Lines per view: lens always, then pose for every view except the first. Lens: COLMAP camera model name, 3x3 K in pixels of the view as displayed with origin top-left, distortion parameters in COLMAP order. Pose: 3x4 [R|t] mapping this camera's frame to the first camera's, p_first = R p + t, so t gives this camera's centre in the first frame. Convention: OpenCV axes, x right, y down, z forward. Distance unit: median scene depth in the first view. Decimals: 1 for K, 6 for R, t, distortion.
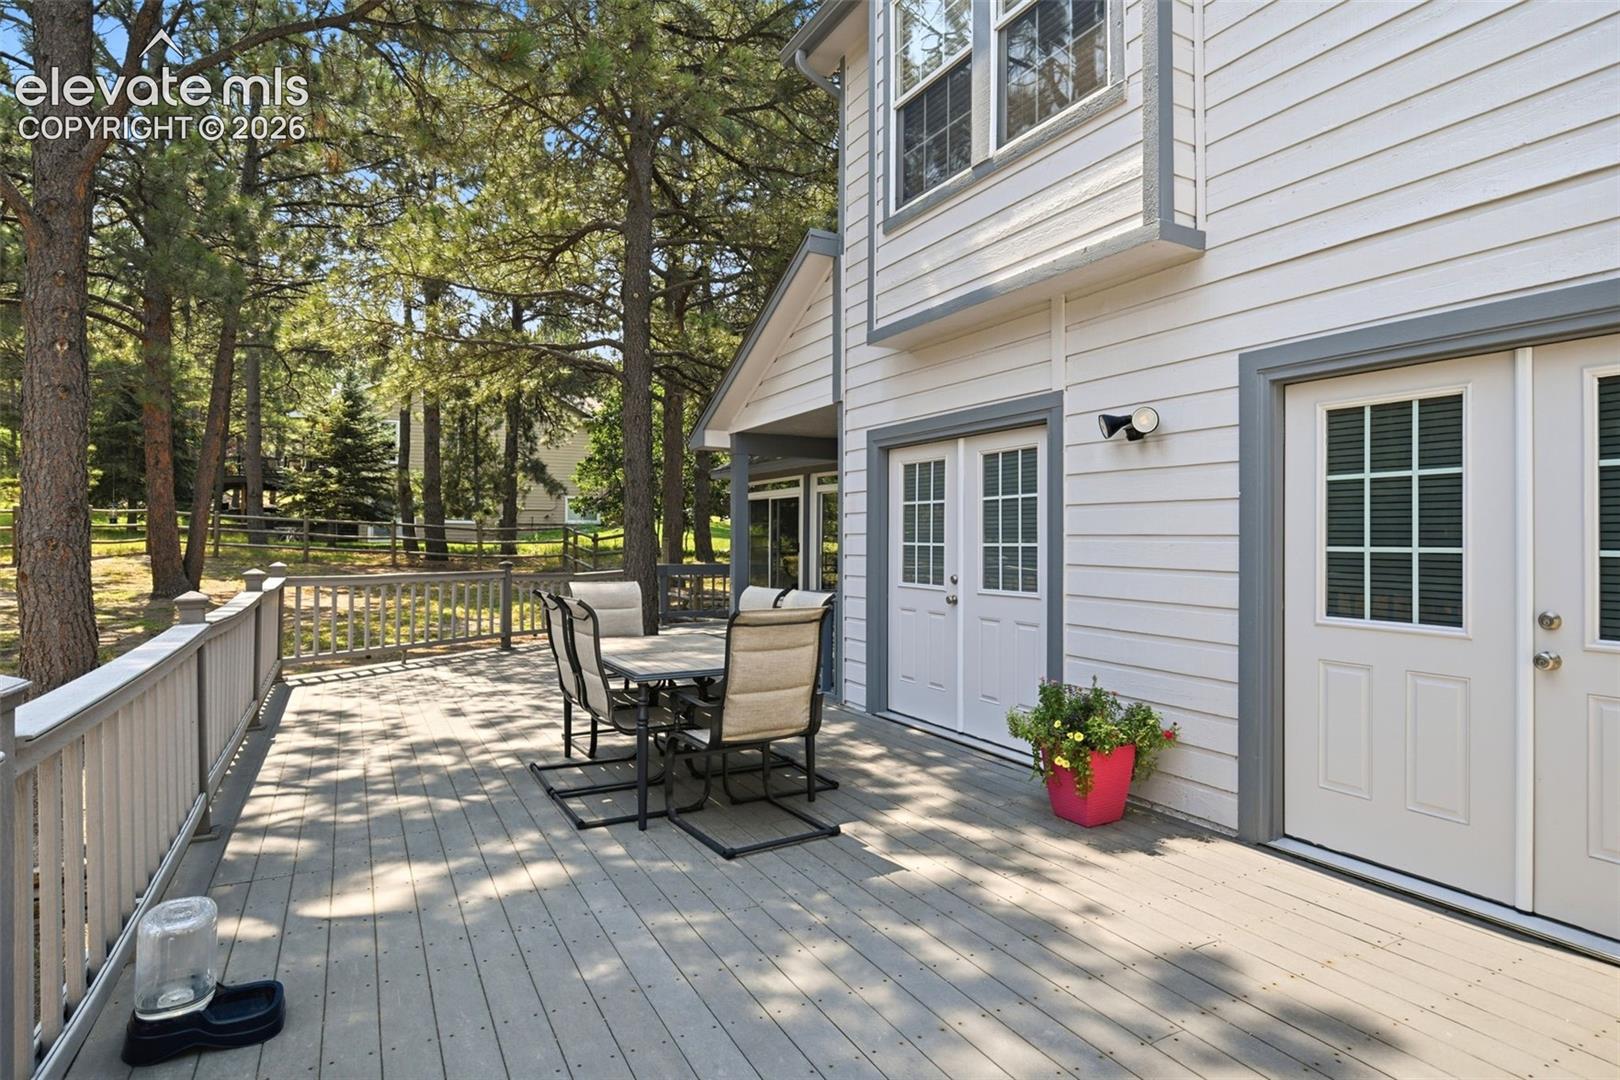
lens RADIAL K [[874.5, 0, 809.6], [0, 874.5, 539.8], [0, 0, 1]] dist [-0.016962, 0.000127]
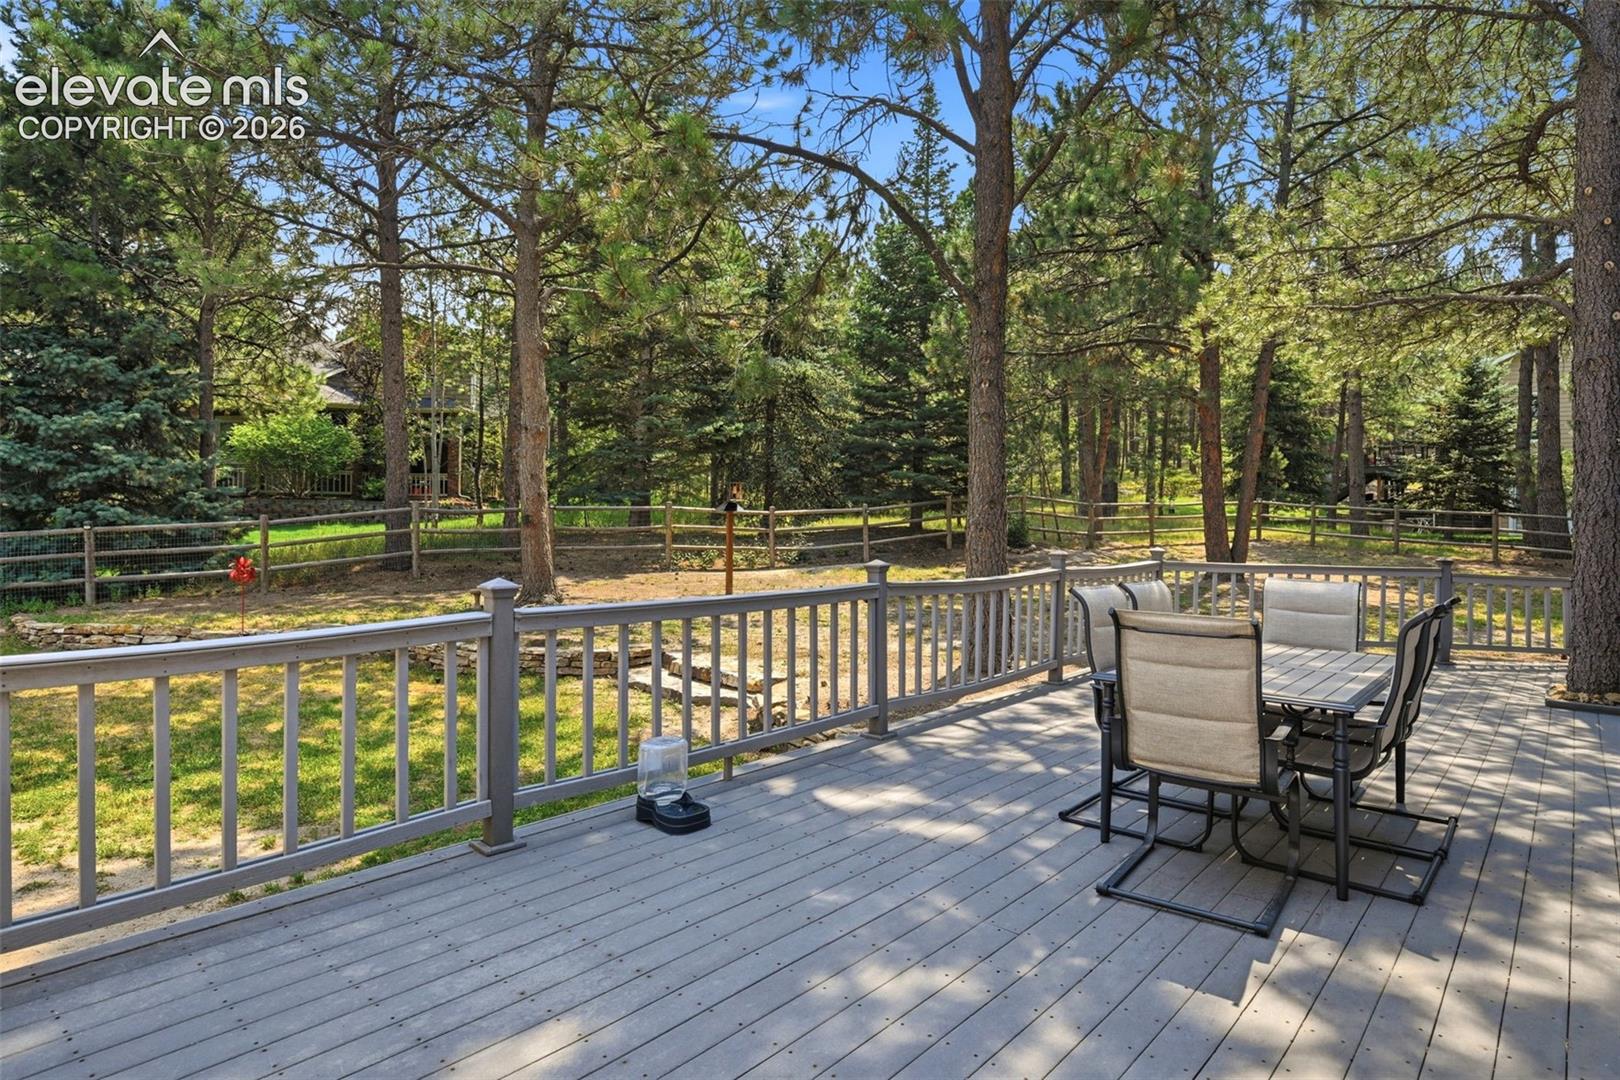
lens RADIAL K [[880.1, 0, 810.3], [0, 880.1, 532.0], [0, 0, 1]] dist [-0.019112, -0.000746]
pose [[0.355828, 0.016568, -0.934405, 0.579907], [-0.015655, 0.999808, 0.011766, 0.000437], [0.934420, 0.010442, 0.356019, 0.396855]]
